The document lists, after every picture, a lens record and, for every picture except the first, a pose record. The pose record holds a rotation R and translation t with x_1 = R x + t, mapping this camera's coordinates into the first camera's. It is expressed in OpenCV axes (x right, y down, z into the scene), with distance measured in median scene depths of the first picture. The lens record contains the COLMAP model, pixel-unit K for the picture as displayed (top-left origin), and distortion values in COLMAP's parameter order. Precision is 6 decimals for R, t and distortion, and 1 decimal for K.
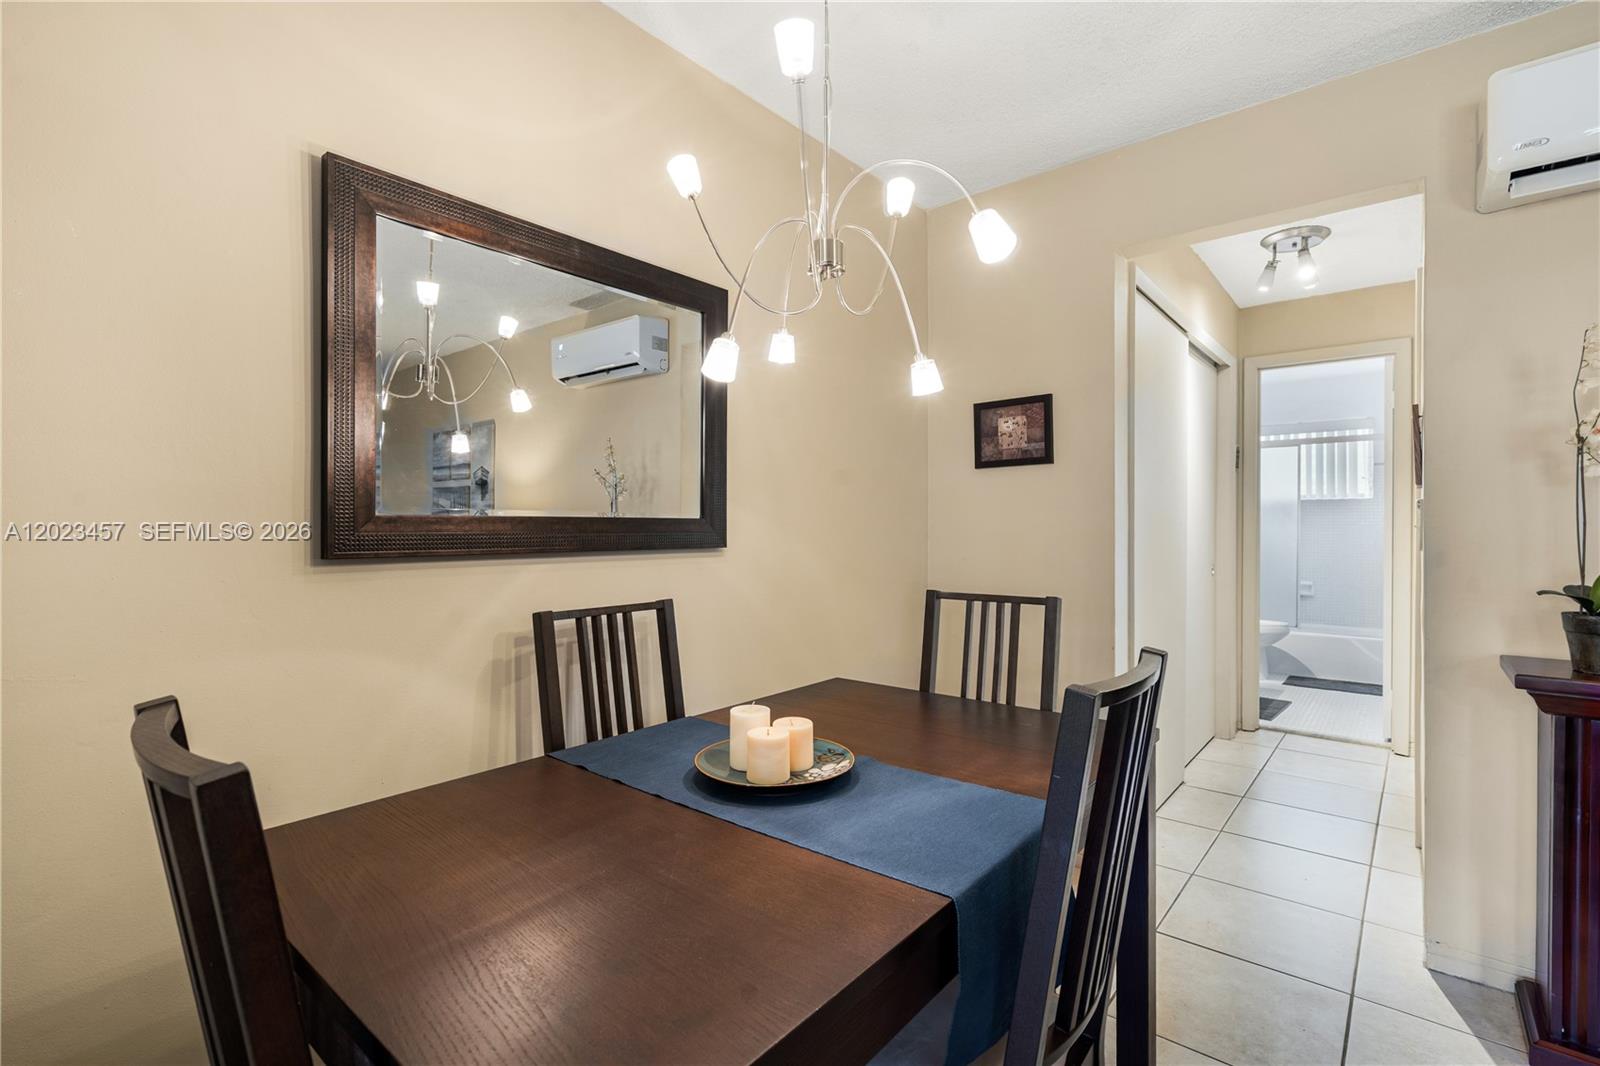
lens RADIAL K [[725.1, 0, 805.0], [0, 725.1, 529.0], [0, 0, 1]] dist [-0.003123, 0.002252]
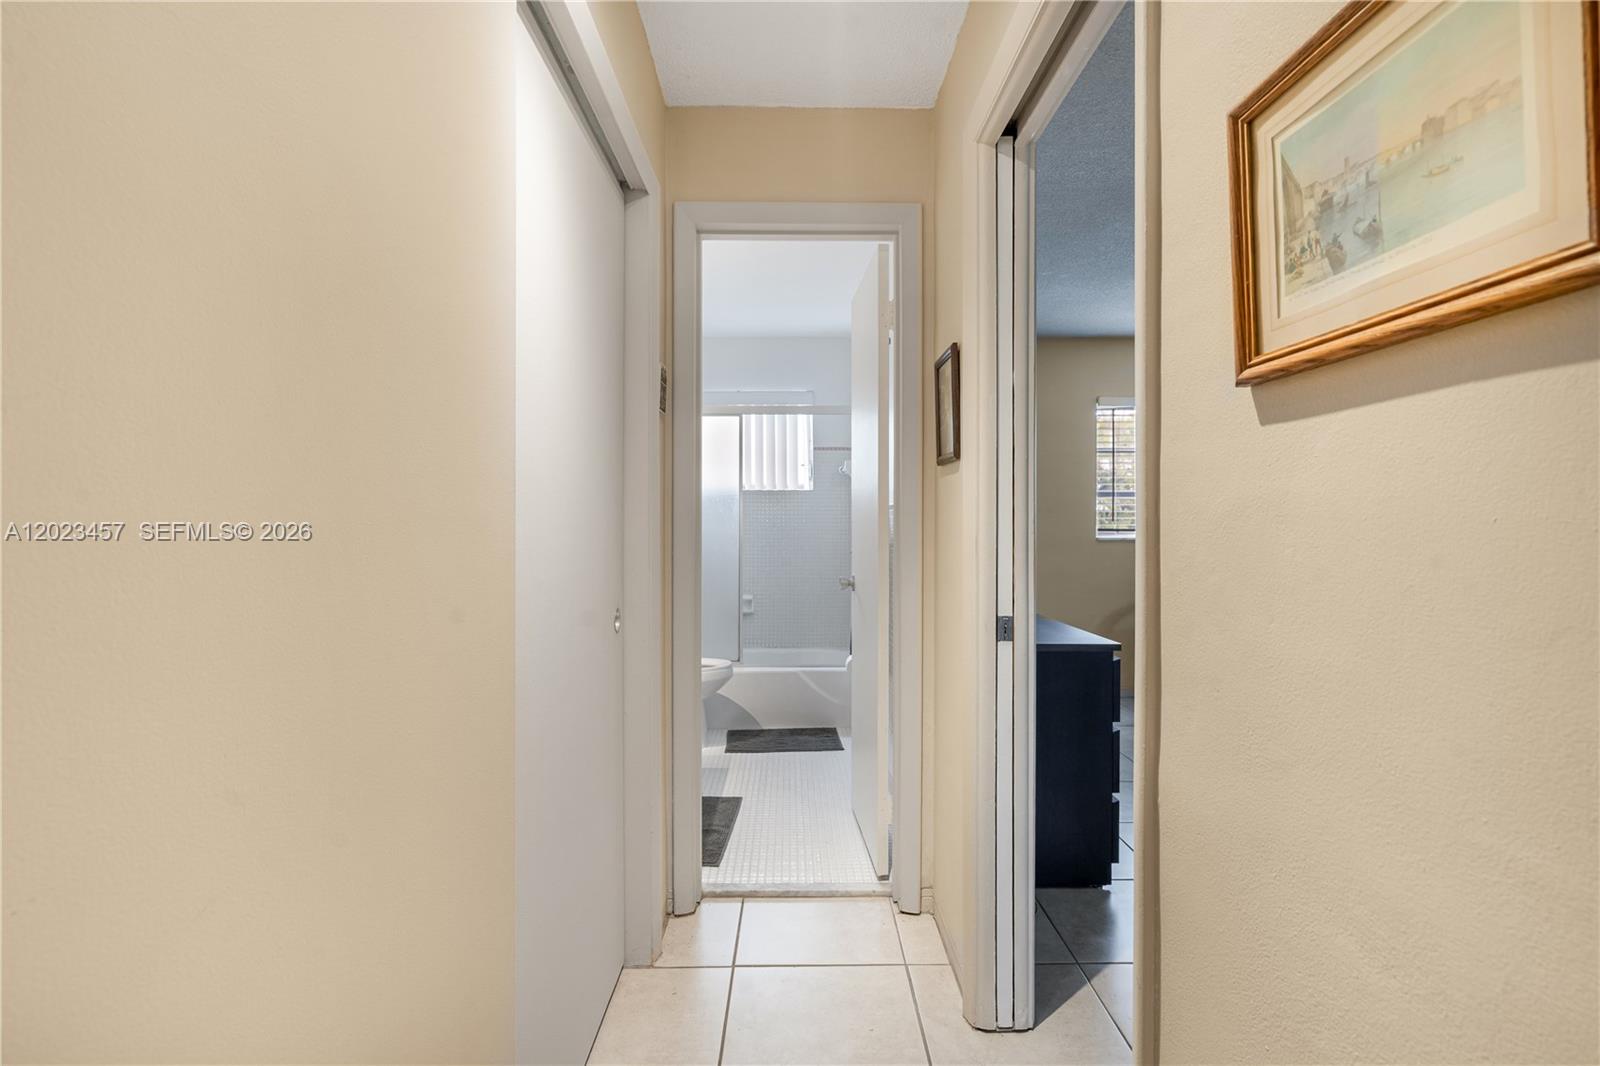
lens RADIAL K [[725.1, 0, 796.4], [0, 725.1, 525.0], [0, 0, 1]] dist [-0.003123, 0.002252]
pose [[0.761595, -0.004164, 0.648040, 0.297691], [0.004193, 0.999990, 0.001498, -0.004647], [-0.648040, 0.001576, 0.761605, 0.487197]]
